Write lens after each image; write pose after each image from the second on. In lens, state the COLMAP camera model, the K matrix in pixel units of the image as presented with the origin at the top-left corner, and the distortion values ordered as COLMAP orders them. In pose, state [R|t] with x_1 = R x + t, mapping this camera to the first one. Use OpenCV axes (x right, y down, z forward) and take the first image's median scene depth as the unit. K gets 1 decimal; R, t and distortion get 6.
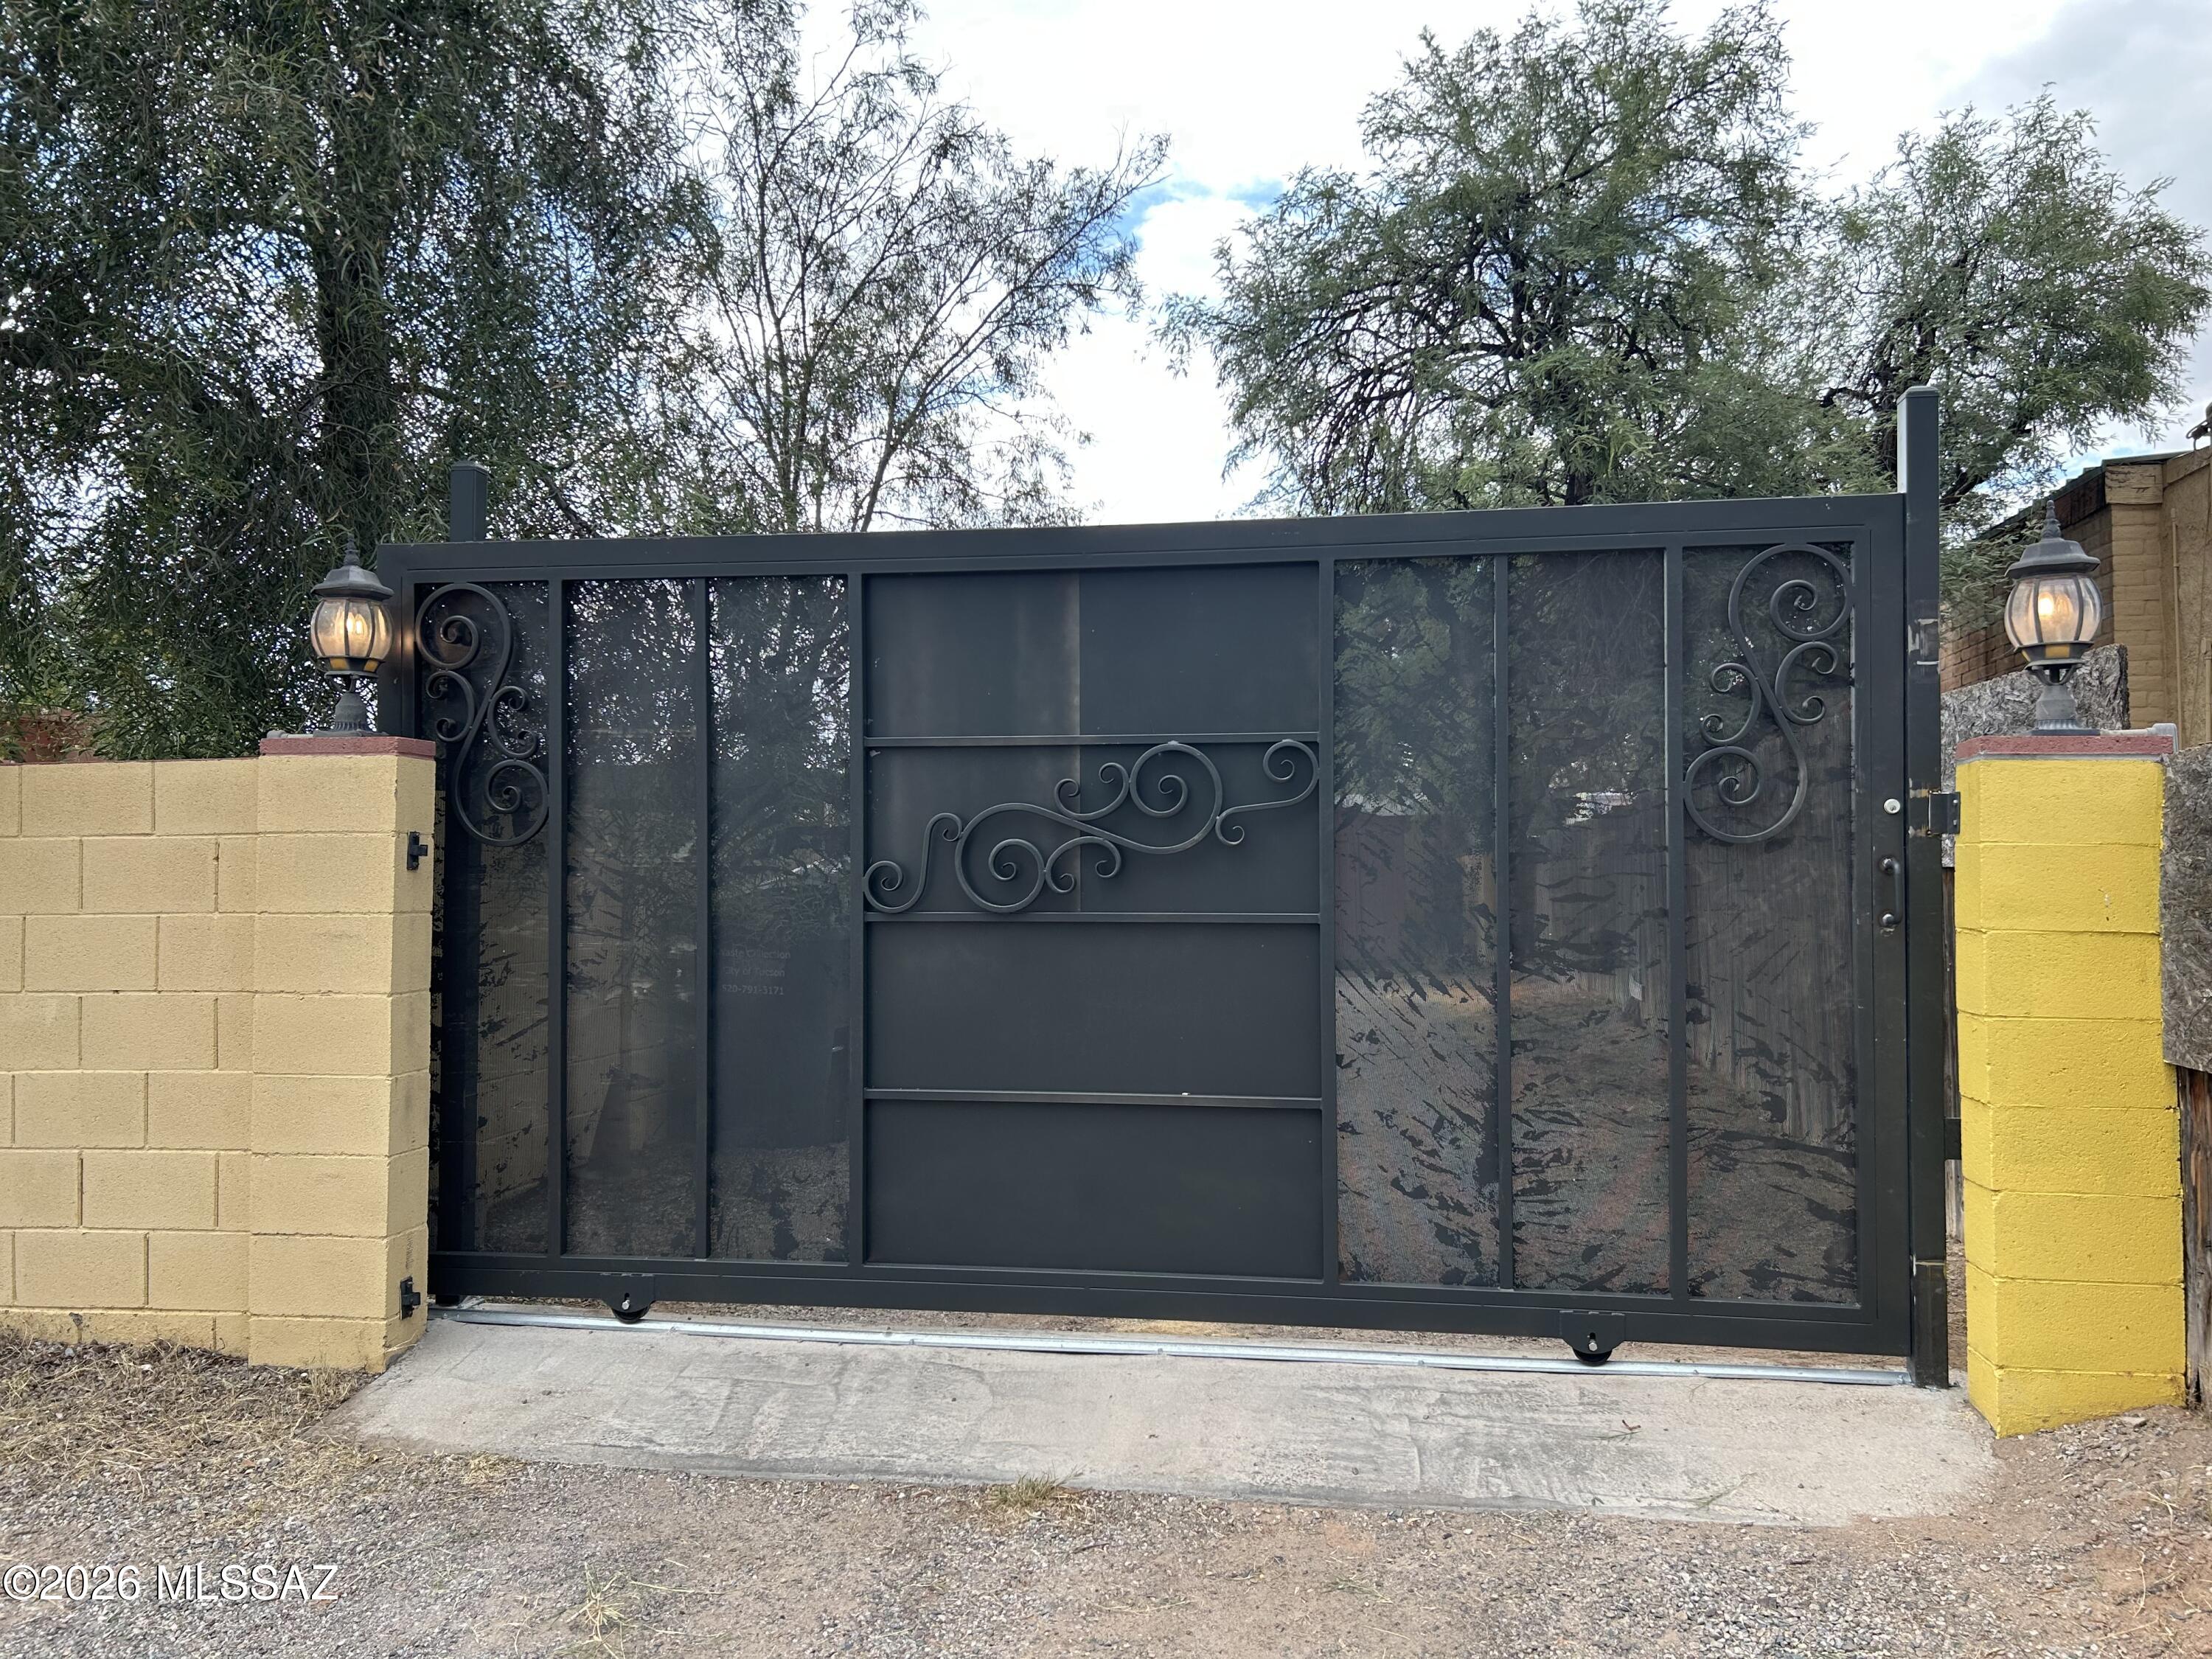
lens RADIAL K [[1663.8, 0, 1101.9], [0, 1663.8, 835.8], [0, 0, 1]] dist [0.037099, -0.028520]
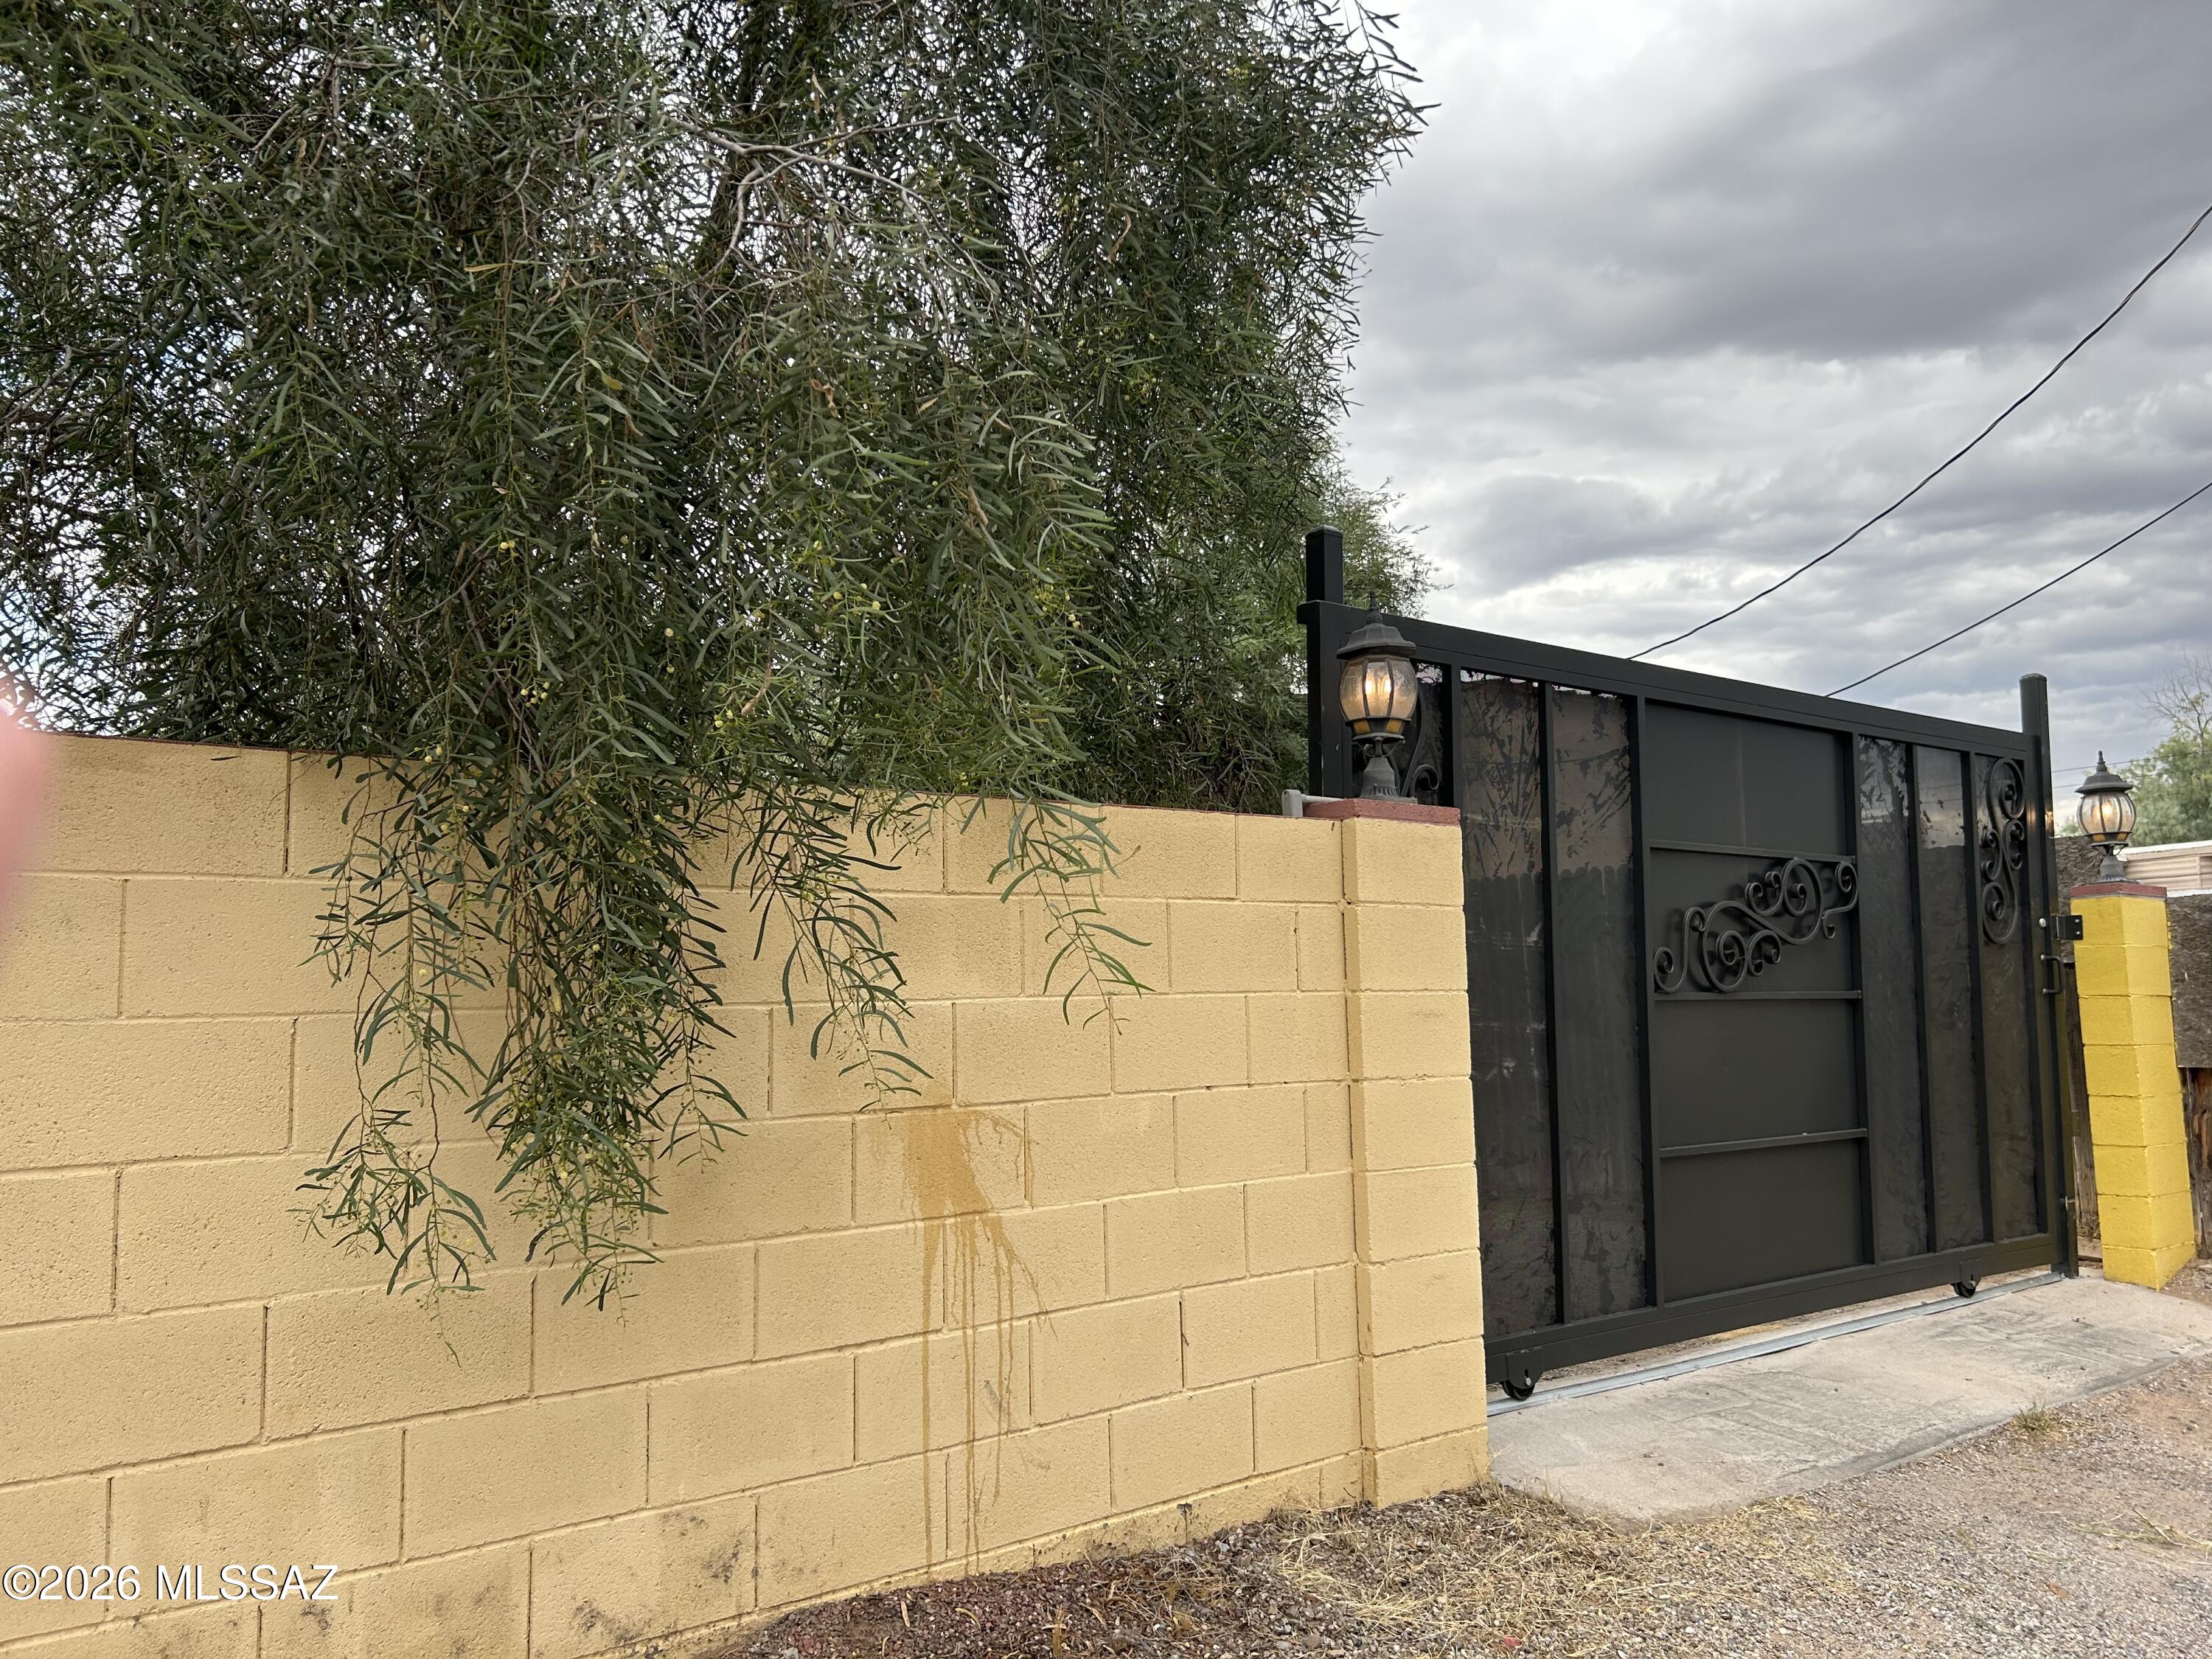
lens RADIAL K [[1663.8, 0, 1100.6], [0, 1663.8, 829.5], [0, 0, 1]] dist [0.037099, -0.028520]
pose [[0.693336, 0.068611, 0.717341, -1.229845], [-0.003496, 0.995765, -0.091863, 0.041672], [-0.720606, 0.061185, 0.690640, 0.468986]]
